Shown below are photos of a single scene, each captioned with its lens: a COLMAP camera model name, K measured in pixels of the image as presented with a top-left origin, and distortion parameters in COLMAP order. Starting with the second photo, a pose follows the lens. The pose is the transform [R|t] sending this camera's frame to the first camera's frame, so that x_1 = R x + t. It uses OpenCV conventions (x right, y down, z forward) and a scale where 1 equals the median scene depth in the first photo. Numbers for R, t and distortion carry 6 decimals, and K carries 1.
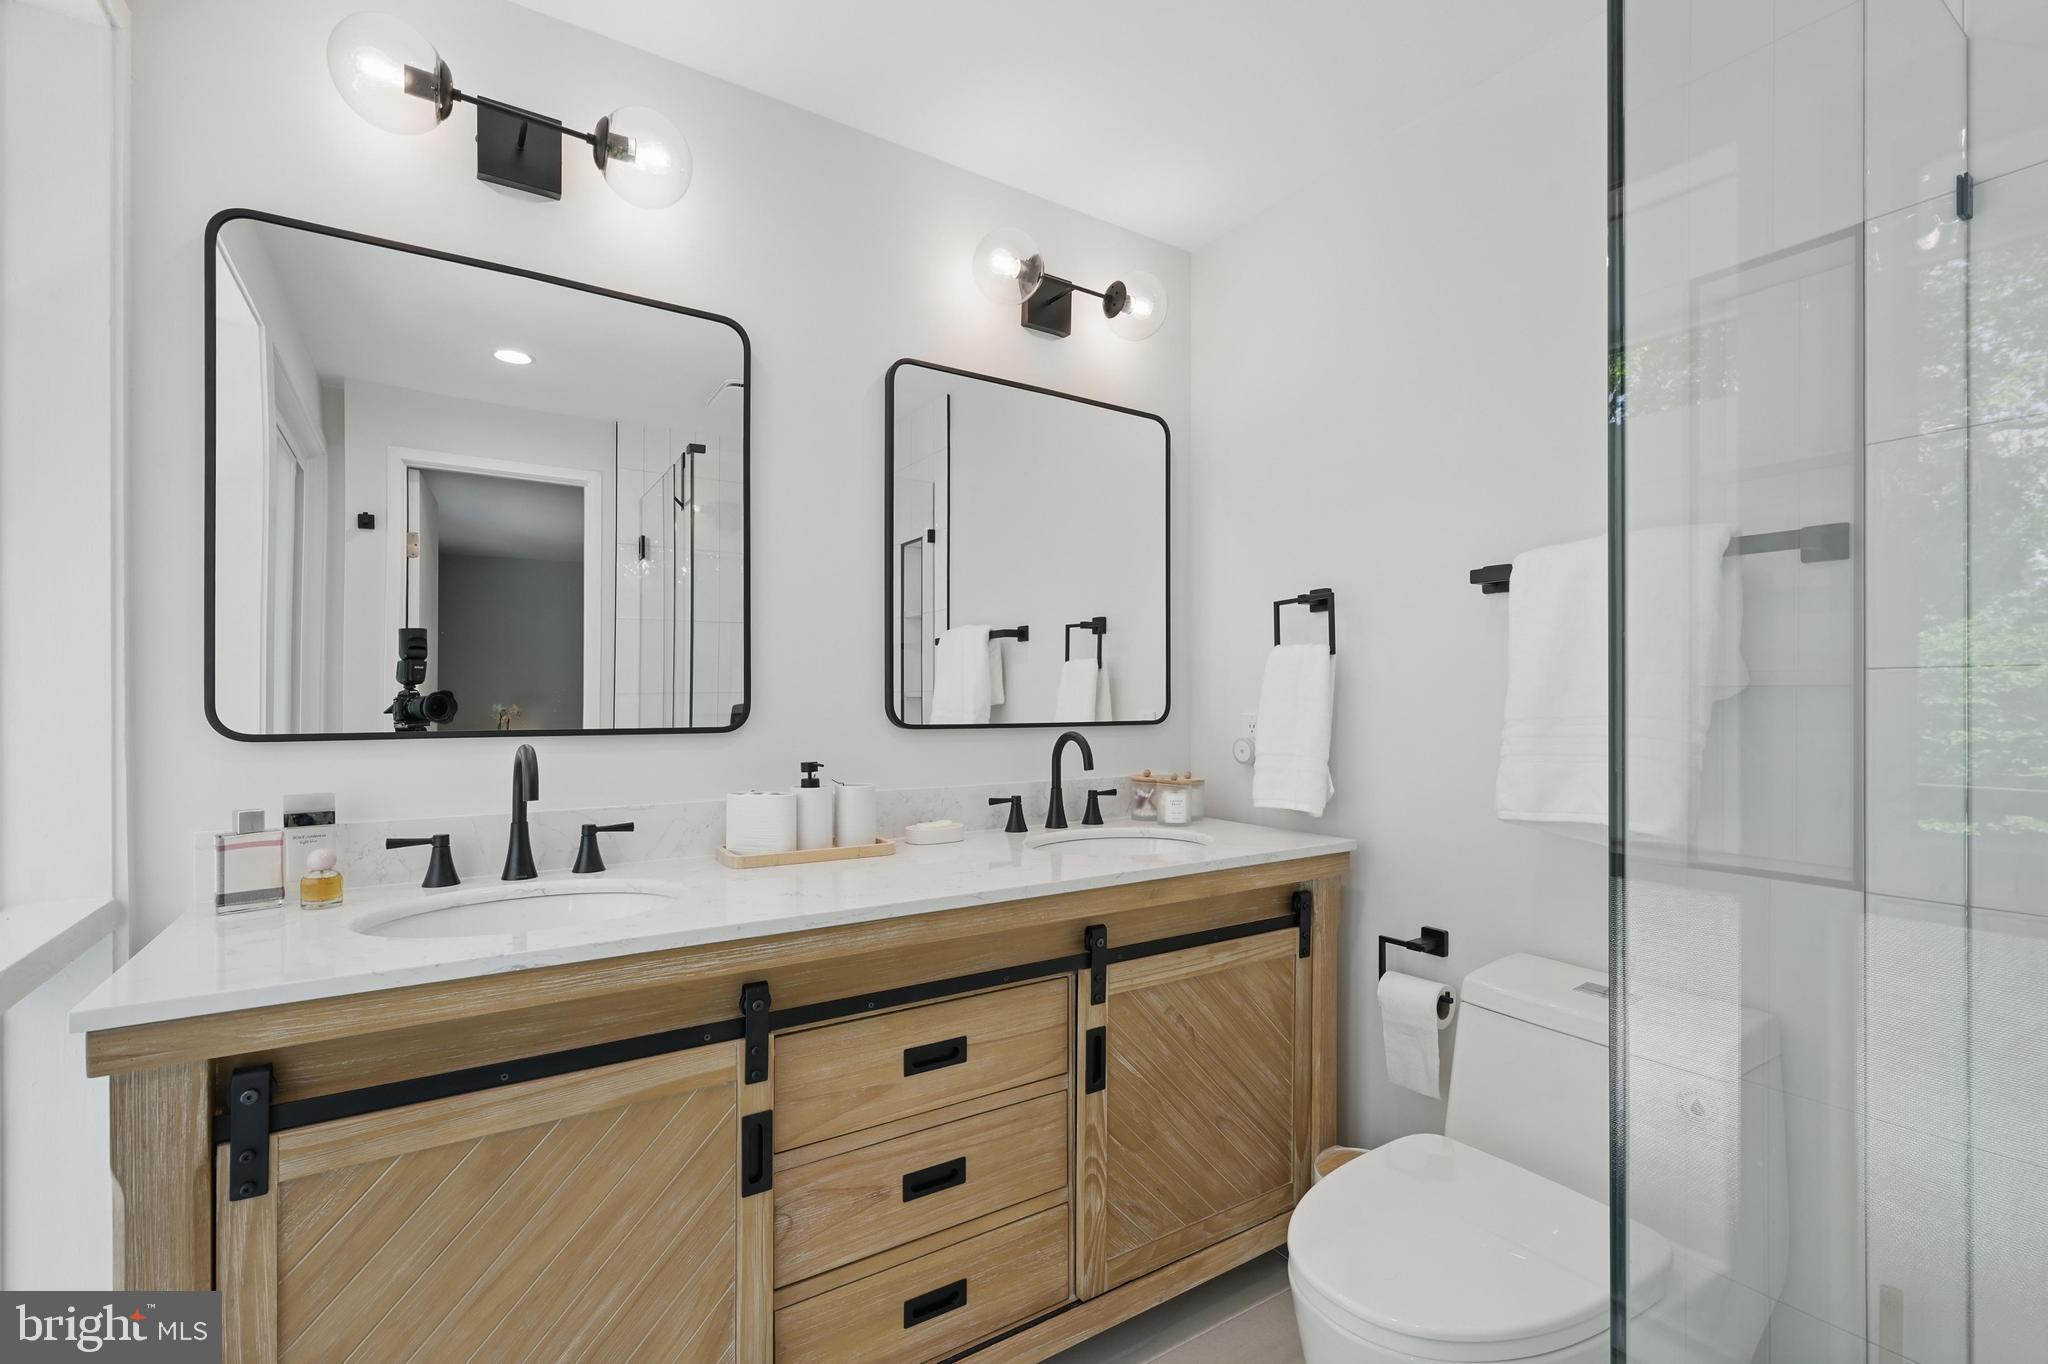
lens RADIAL K [[889.4, 0, 1028.0], [0, 889.4, 688.9], [0, 0, 1]] dist [0.001889, 0.000330]
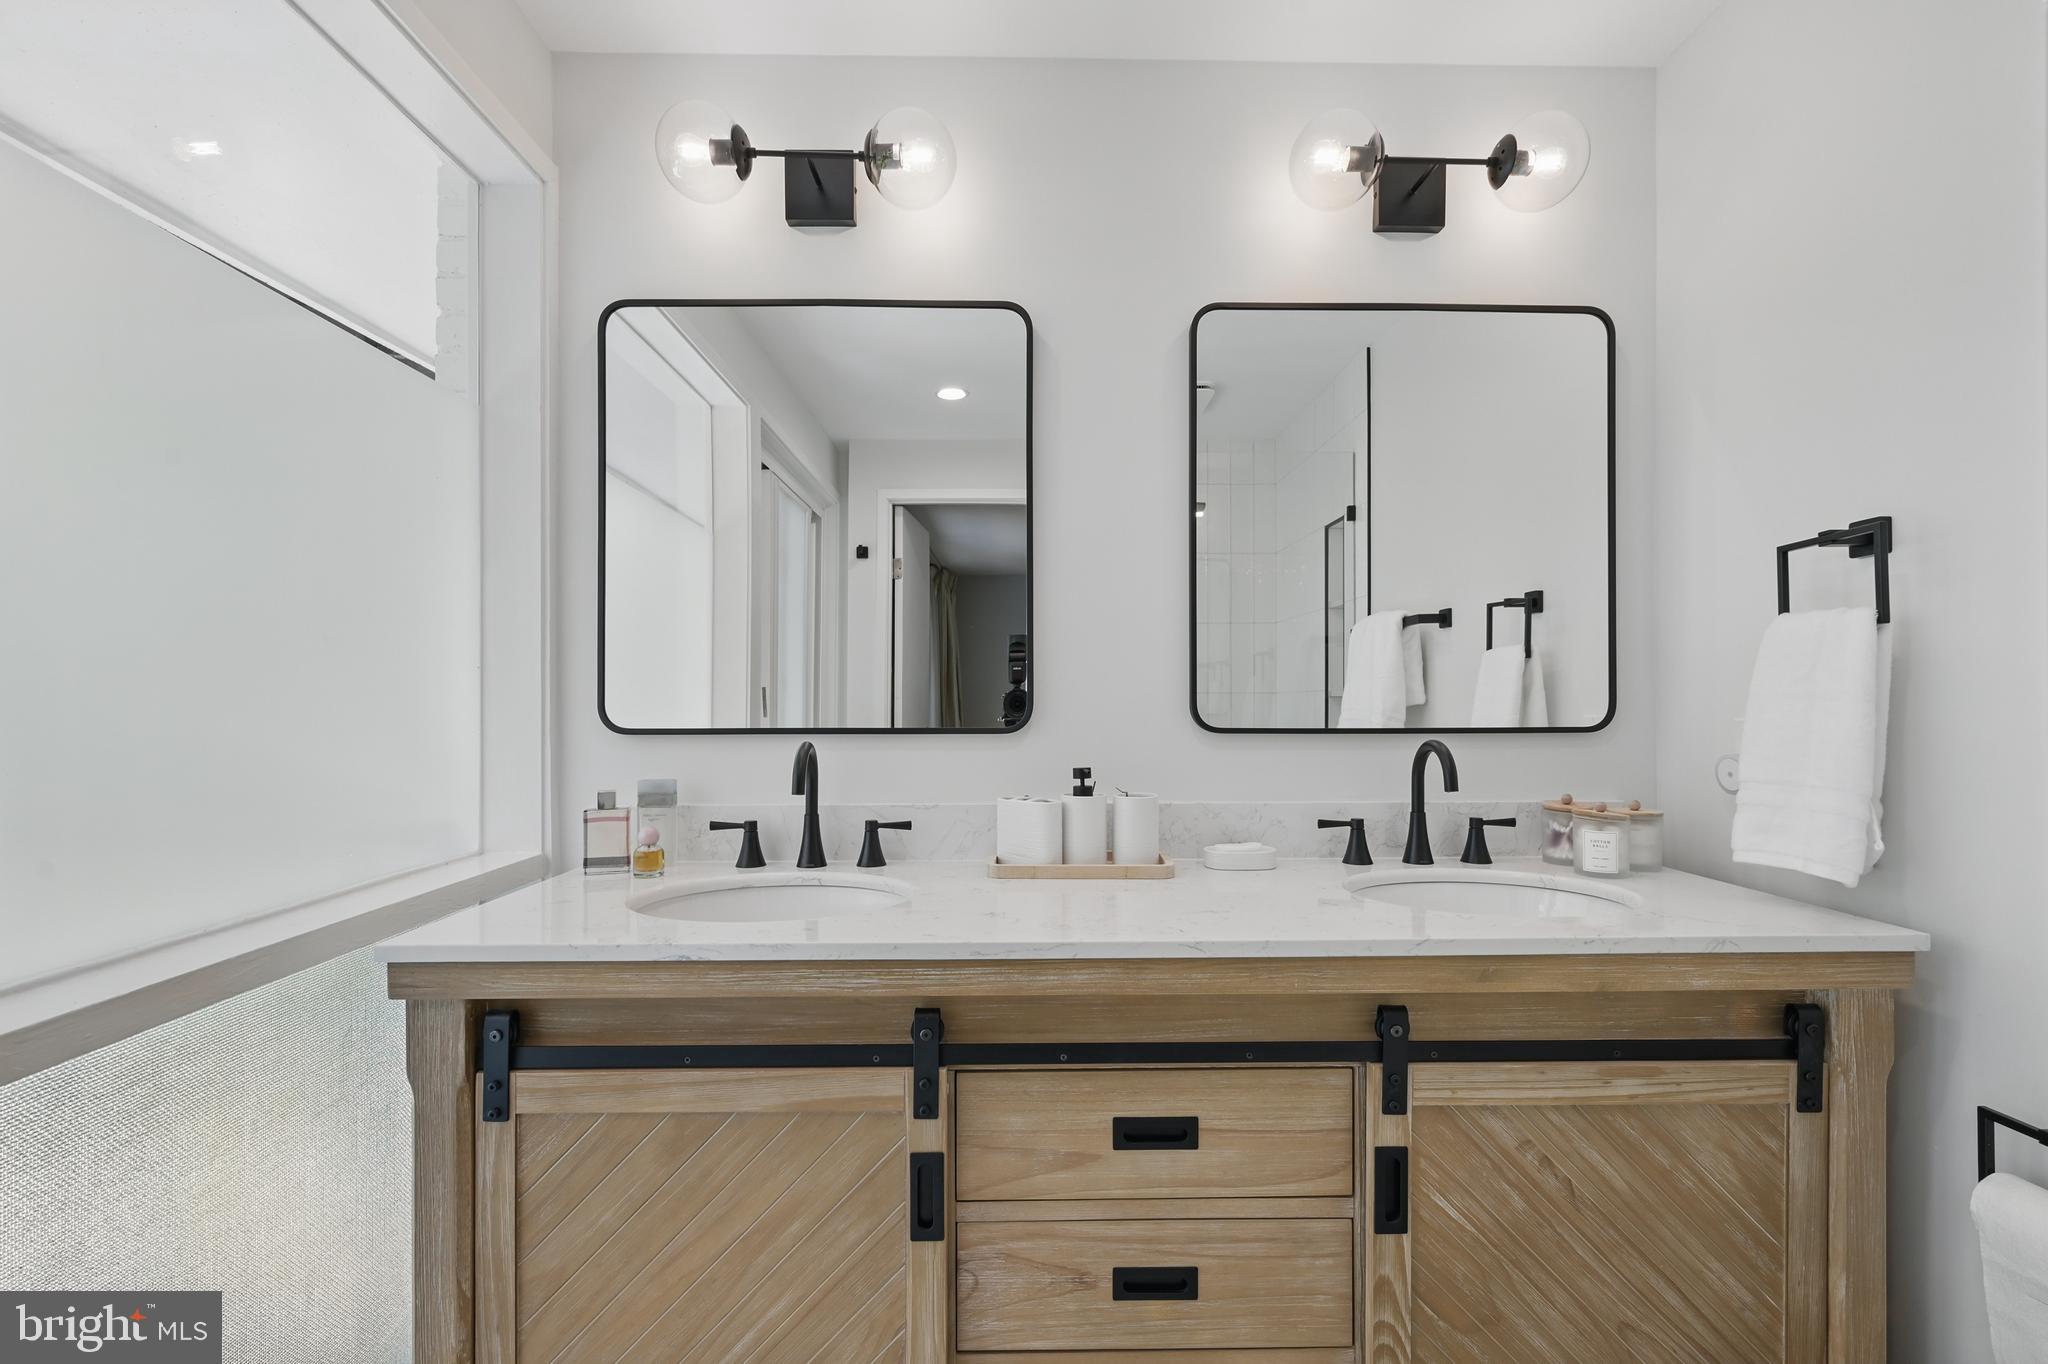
lens RADIAL K [[889.4, 0, 1024.7], [0, 889.4, 691.1], [0, 0, 1]] dist [0.001889, 0.000330]
pose [[0.851160, -0.006984, -0.524859, 0.198611], [0.007991, 0.999968, -0.000347, 0.003945], [0.524845, -0.003899, 0.851189, 0.210750]]
